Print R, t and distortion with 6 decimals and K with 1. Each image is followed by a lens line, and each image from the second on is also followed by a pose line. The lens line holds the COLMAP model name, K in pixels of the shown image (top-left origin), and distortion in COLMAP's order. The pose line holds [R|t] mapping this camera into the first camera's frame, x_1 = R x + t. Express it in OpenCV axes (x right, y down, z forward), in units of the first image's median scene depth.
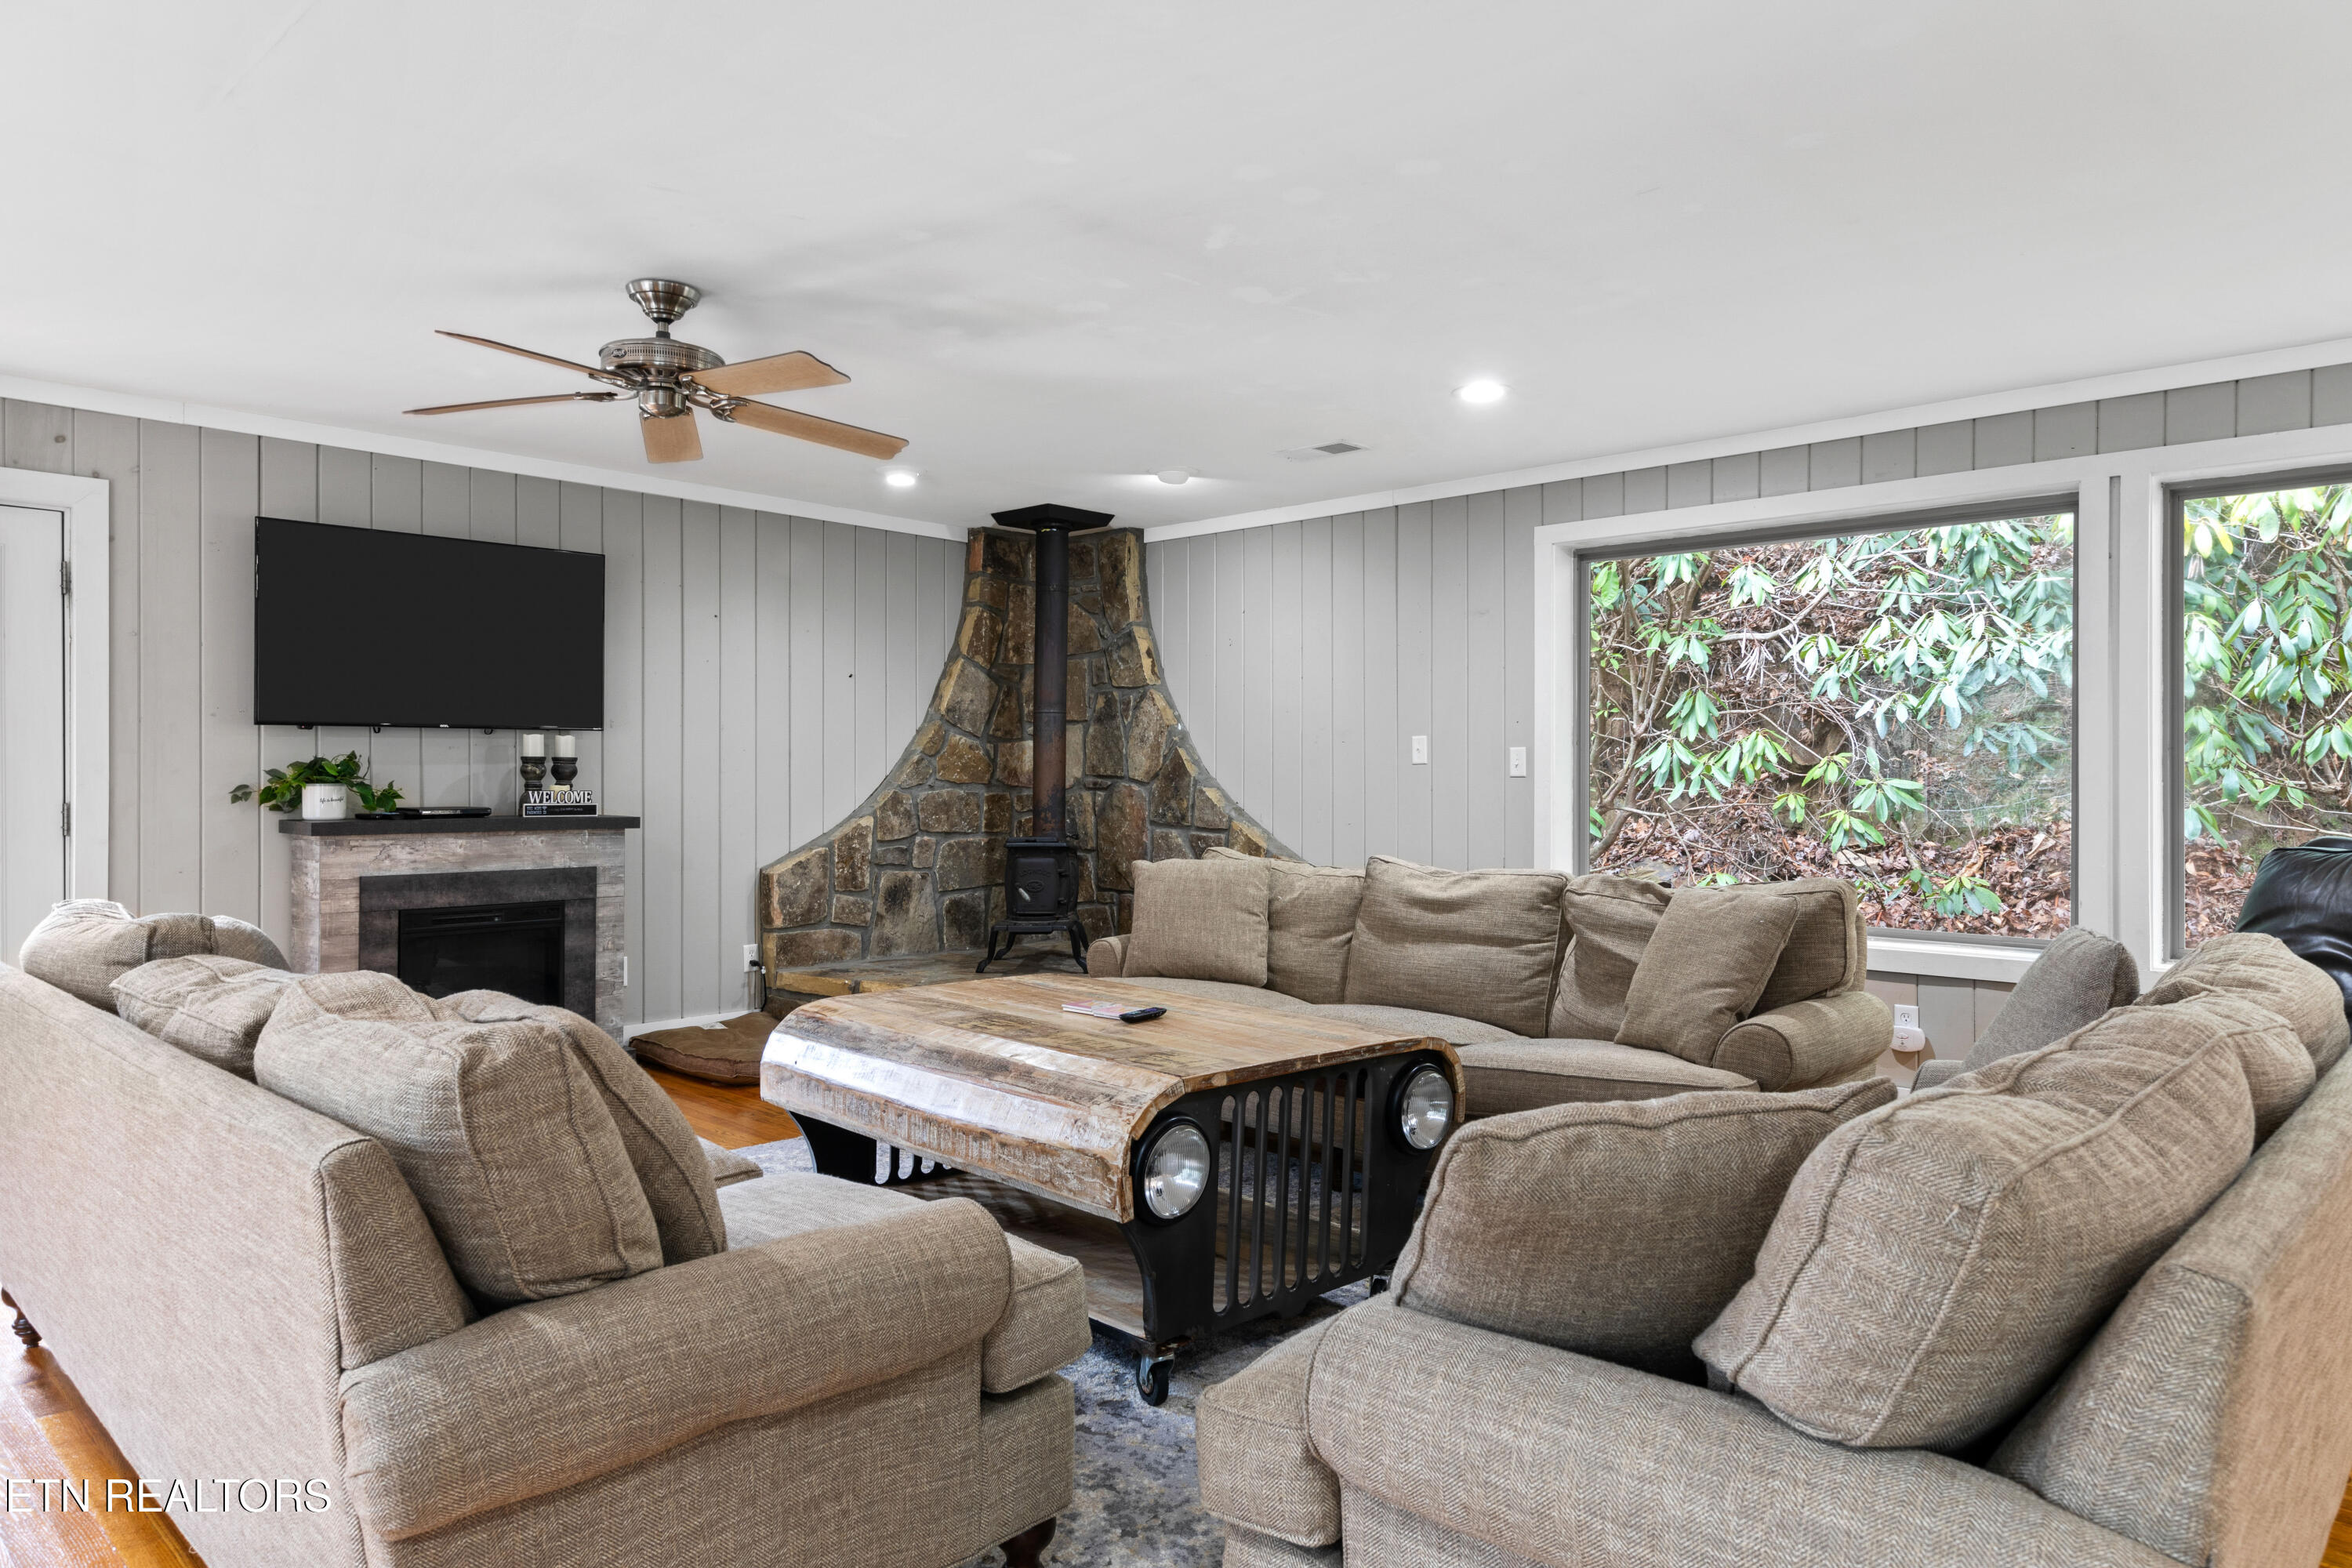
lens RADIAL K [[1467.8, 0, 1176.0], [0, 1467.8, 784.0], [0, 0, 1]] dist [-0.001846, -0.001131]
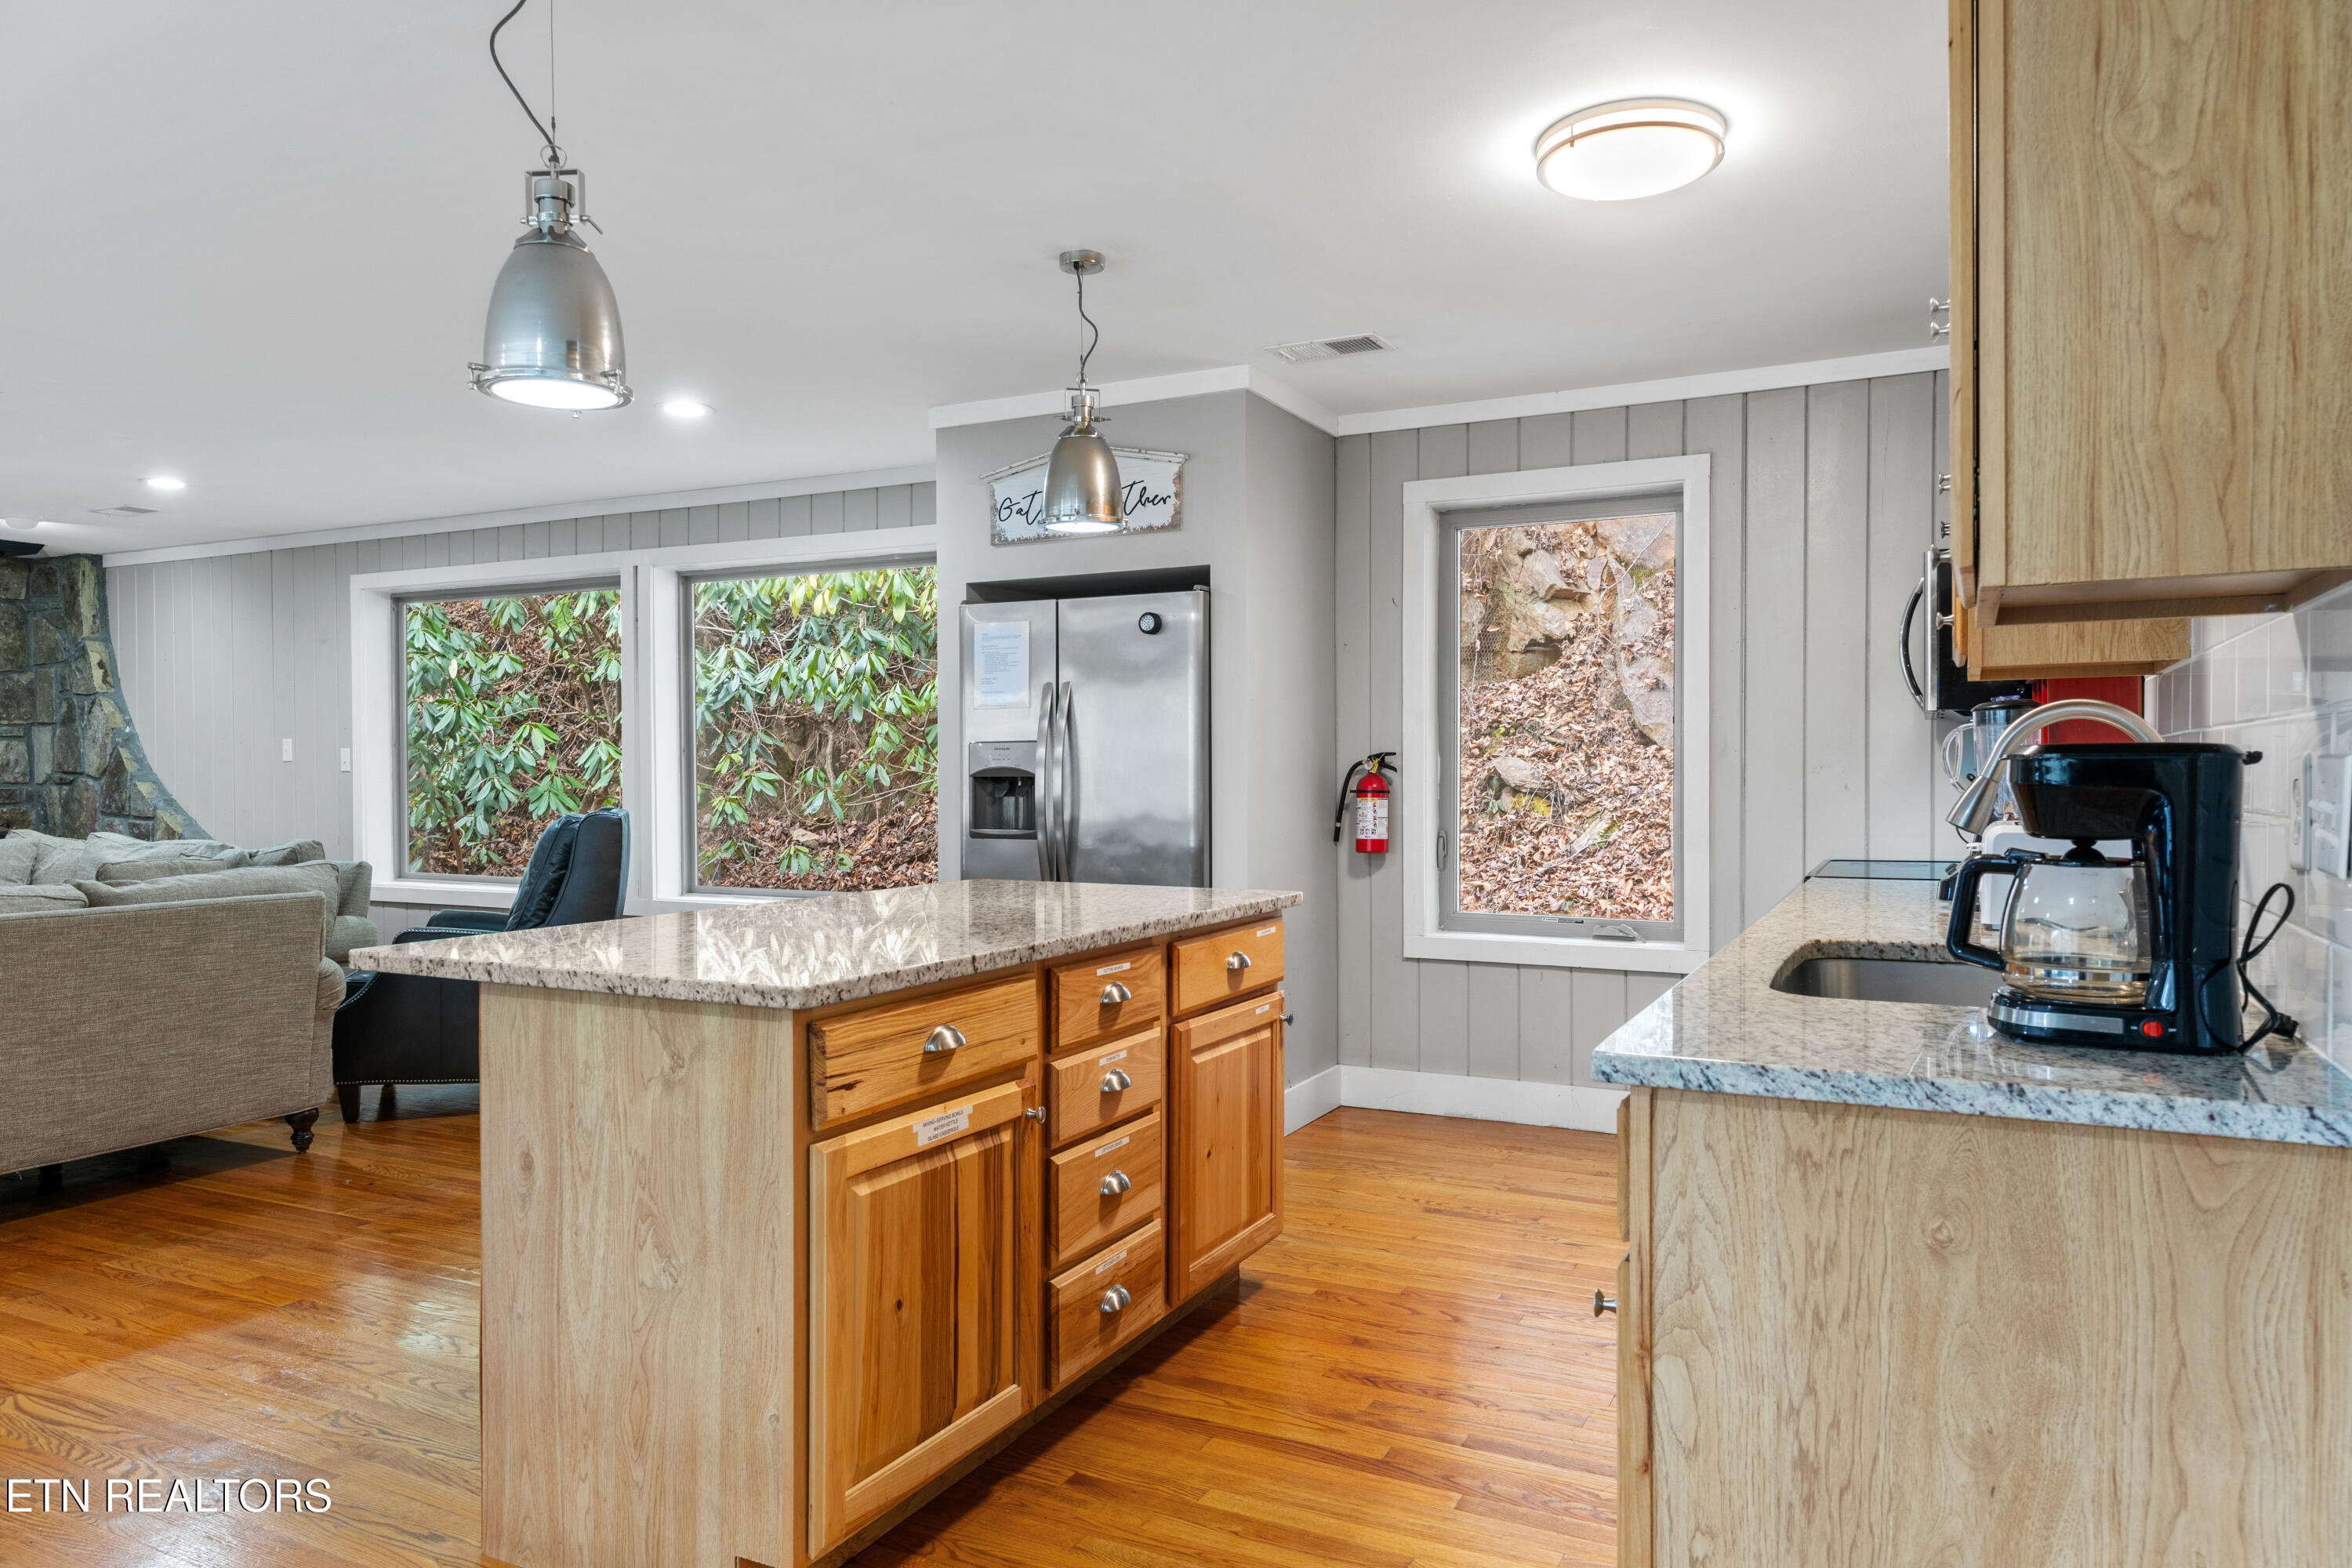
lens RADIAL K [[1526.0, 0, 1173.9], [0, 1526.0, 790.9], [0, 0, 1]] dist [0.004114, 0.001131]
pose [[0.959176, -0.008042, 0.282695, 0.468175], [0.005564, 0.999939, 0.009568, 0.002513], [-0.282755, -0.007604, 0.959162, -0.401504]]
